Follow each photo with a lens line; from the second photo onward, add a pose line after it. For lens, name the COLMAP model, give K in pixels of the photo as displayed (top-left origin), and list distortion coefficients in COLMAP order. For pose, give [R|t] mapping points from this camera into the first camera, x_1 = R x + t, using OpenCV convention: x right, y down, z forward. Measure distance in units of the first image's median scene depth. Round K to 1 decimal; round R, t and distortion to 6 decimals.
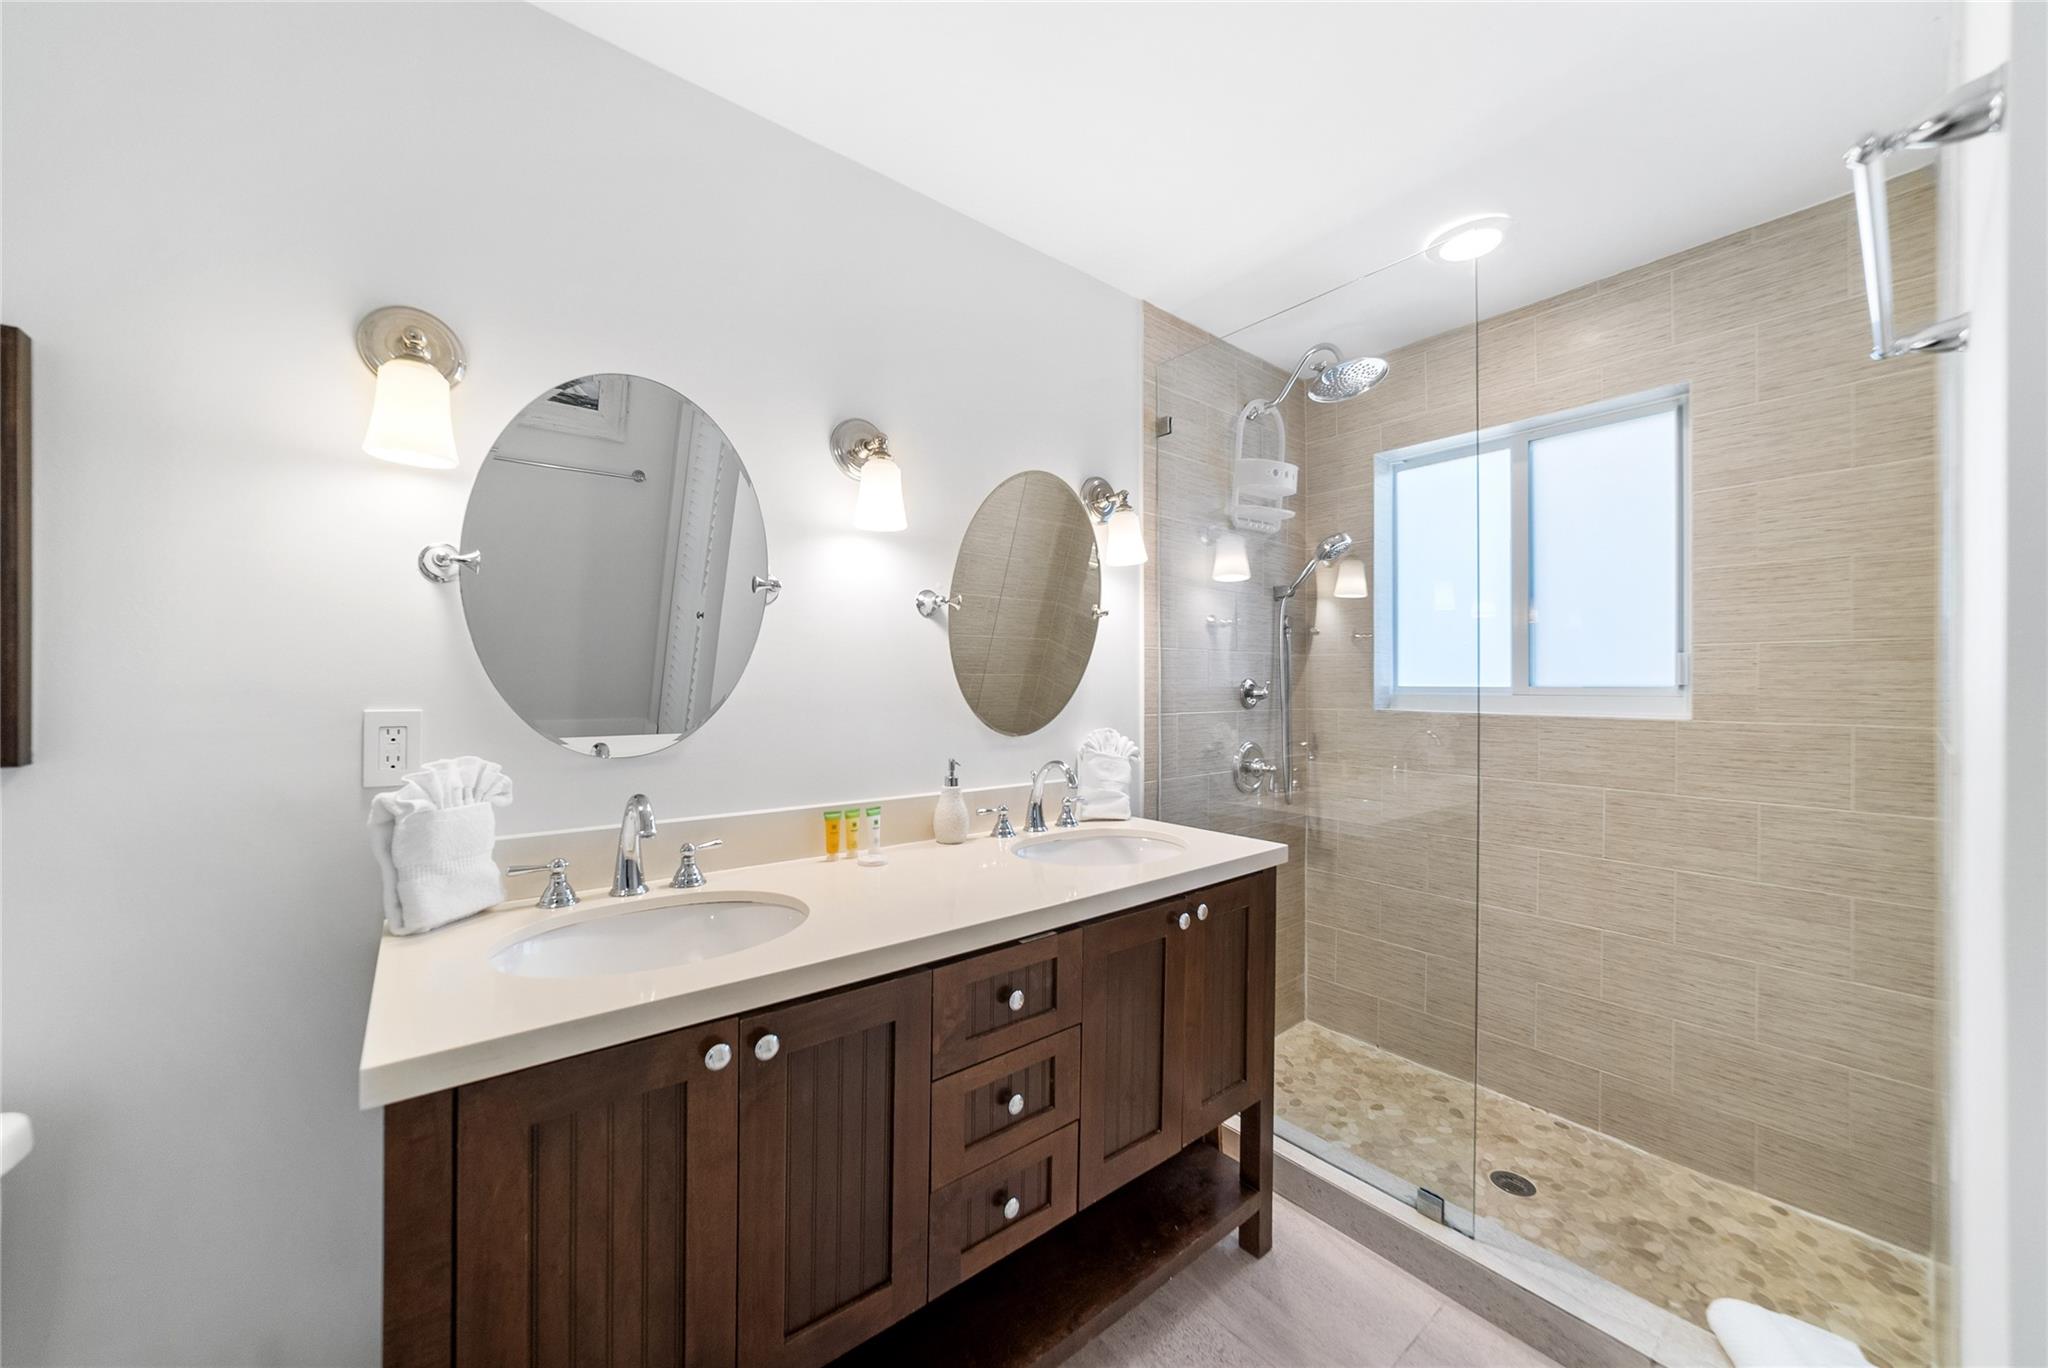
lens RADIAL K [[816.1, 0, 1031.8], [0, 816.1, 676.0], [0, 0, 1]] dist [-0.001773, 0.000315]
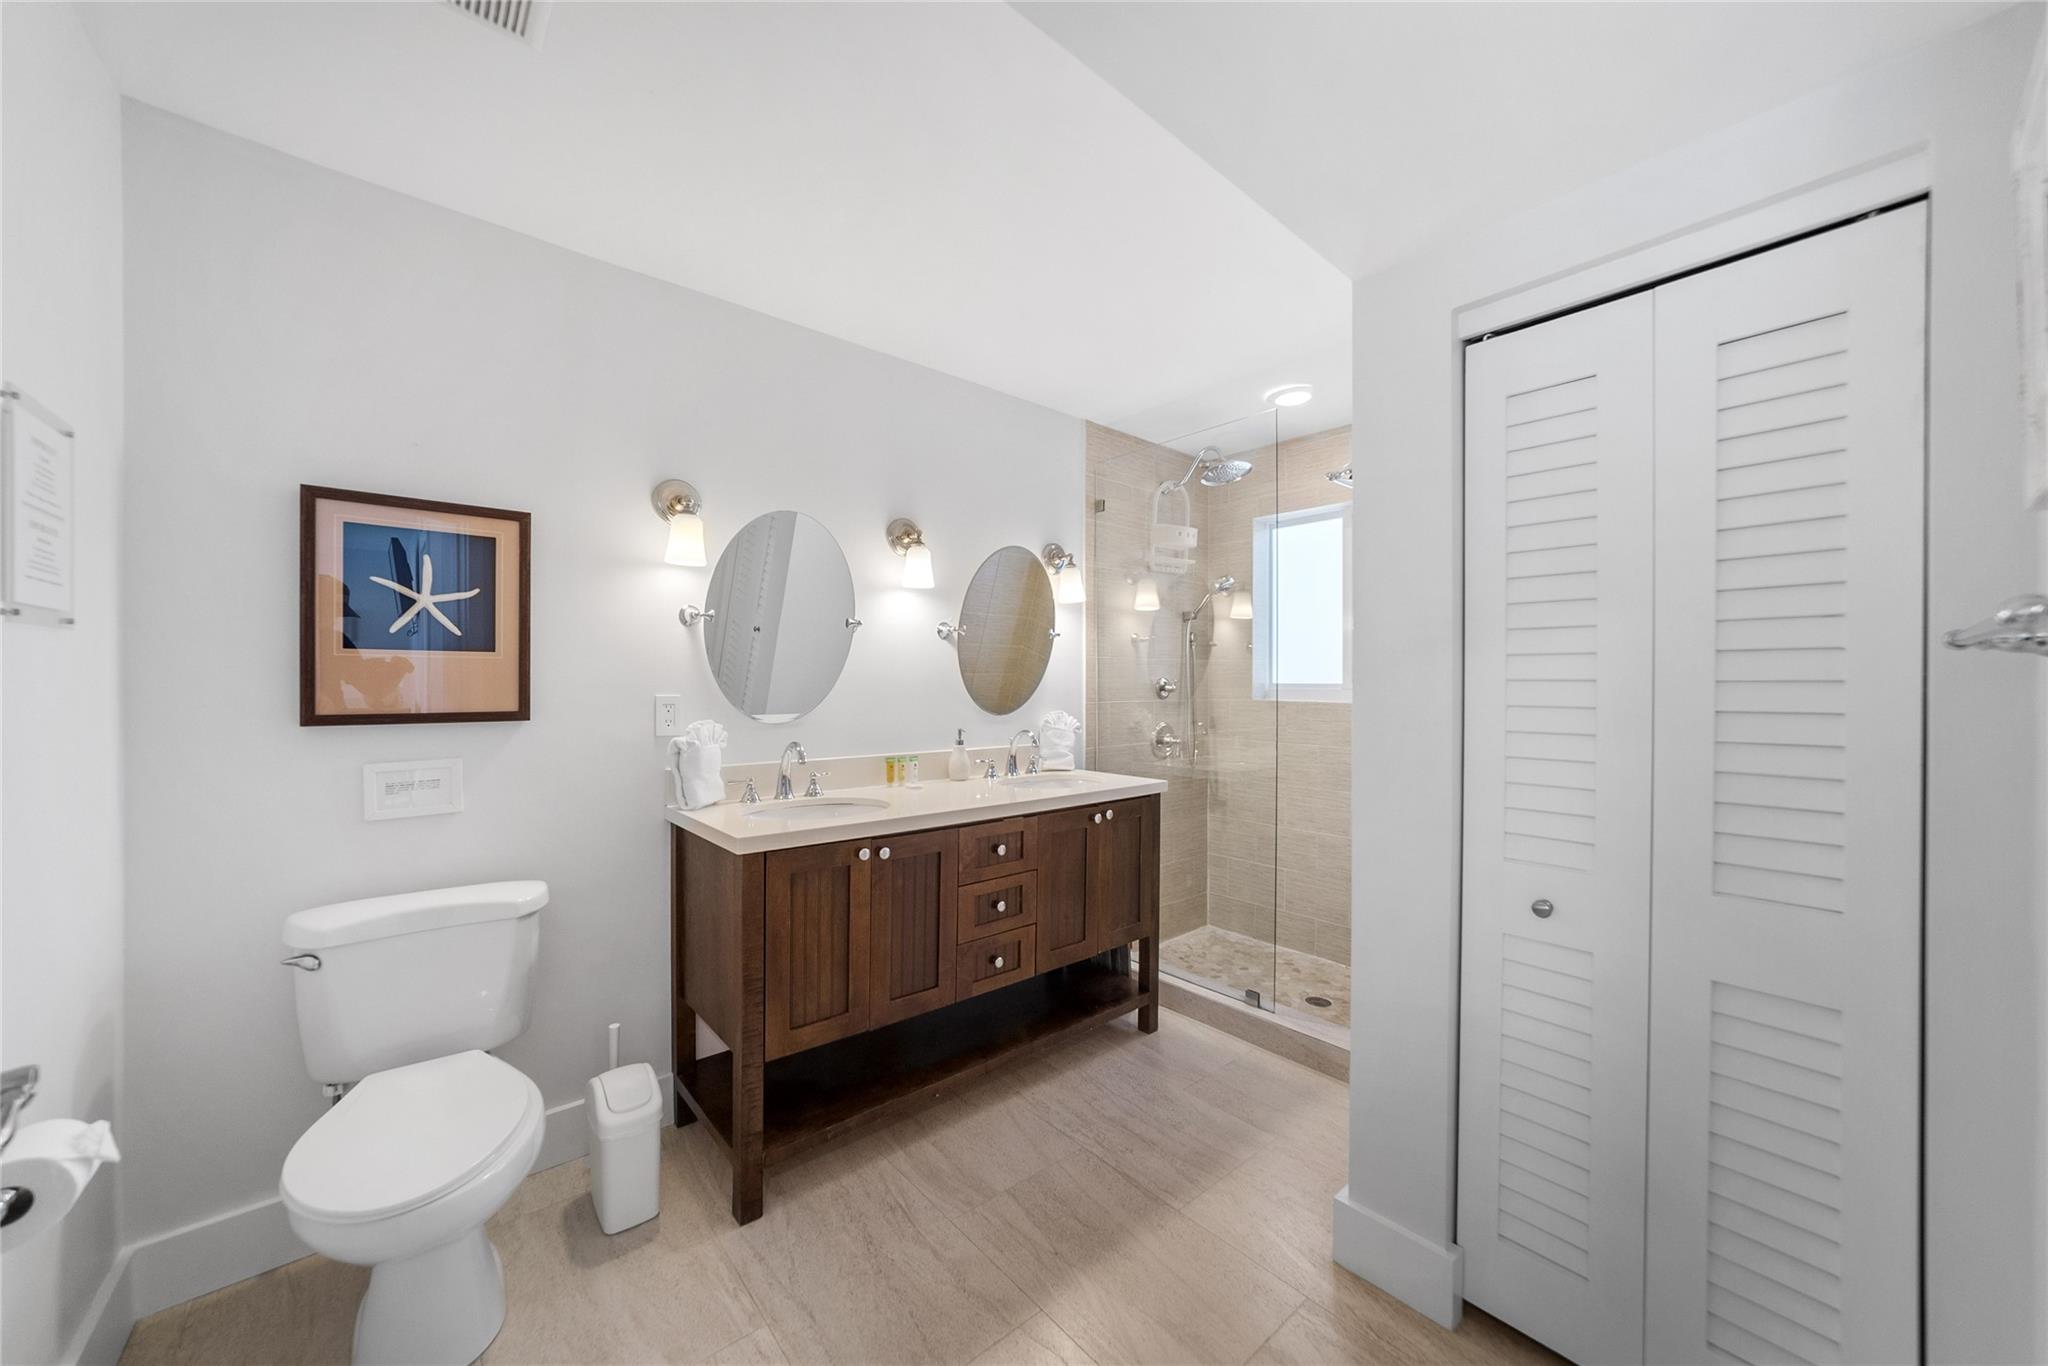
lens RADIAL K [[816.1, 0, 1031.8], [0, 816.1, 675.0], [0, 0, 1]] dist [-0.001773, 0.000315]
pose [[0.999612, -0.000068, 0.027868, -0.001290], [0.000044, 1.000000, 0.000876, -0.004126], [-0.027868, -0.000875, 0.999611, -0.584132]]
